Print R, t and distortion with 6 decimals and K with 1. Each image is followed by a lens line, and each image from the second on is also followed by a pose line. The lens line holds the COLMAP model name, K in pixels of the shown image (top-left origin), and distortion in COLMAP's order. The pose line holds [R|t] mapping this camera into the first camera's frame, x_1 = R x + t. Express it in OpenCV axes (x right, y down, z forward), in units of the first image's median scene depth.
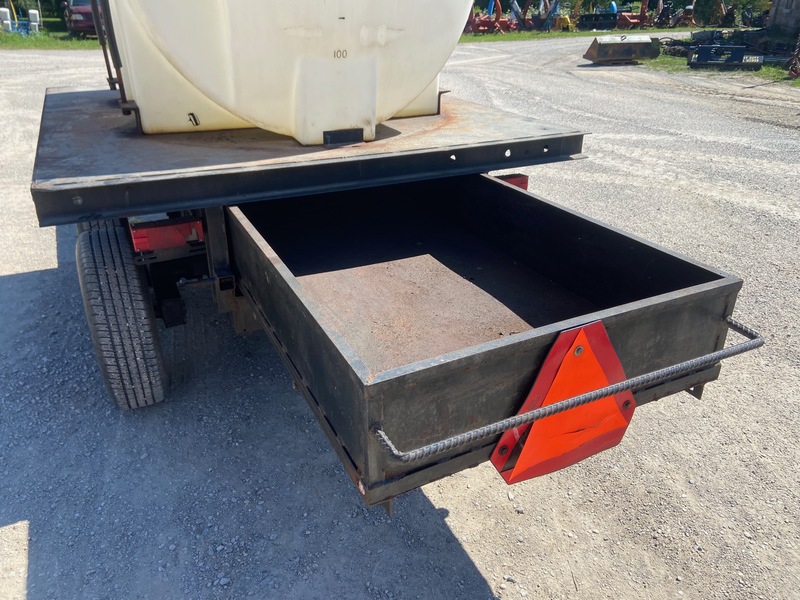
lens RADIAL K [[588.5, 0, 426.3], [0, 588.5, 315.1], [0, 0, 1]] dist [0.033882, -0.008116]
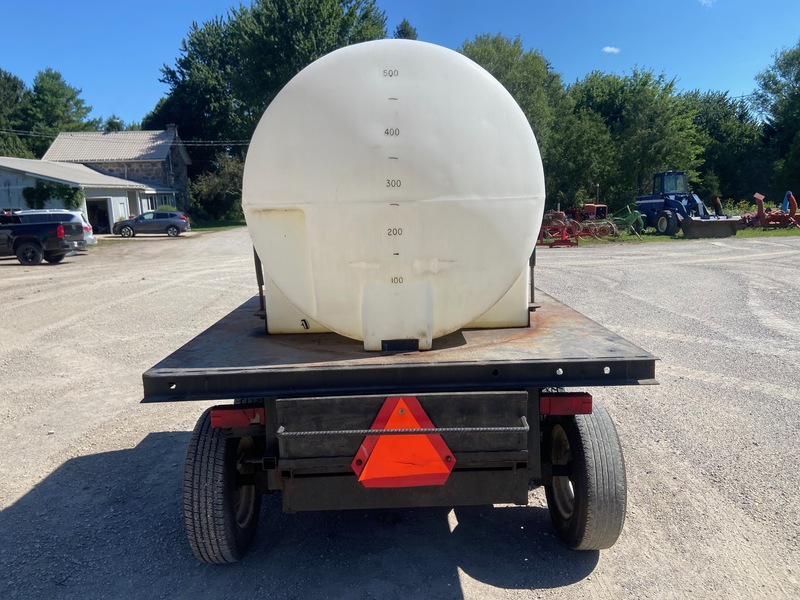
lens RADIAL K [[608.6, 0, 402.3], [0, 608.6, 305.4], [0, 0, 1]] dist [0.099652, -0.117197]
pose [[0.890367, 0.038427, -0.453619, 0.393915], [-0.179599, 0.945261, -0.272444, -0.056062], [0.418319, 0.324045, 0.848530, -0.018975]]
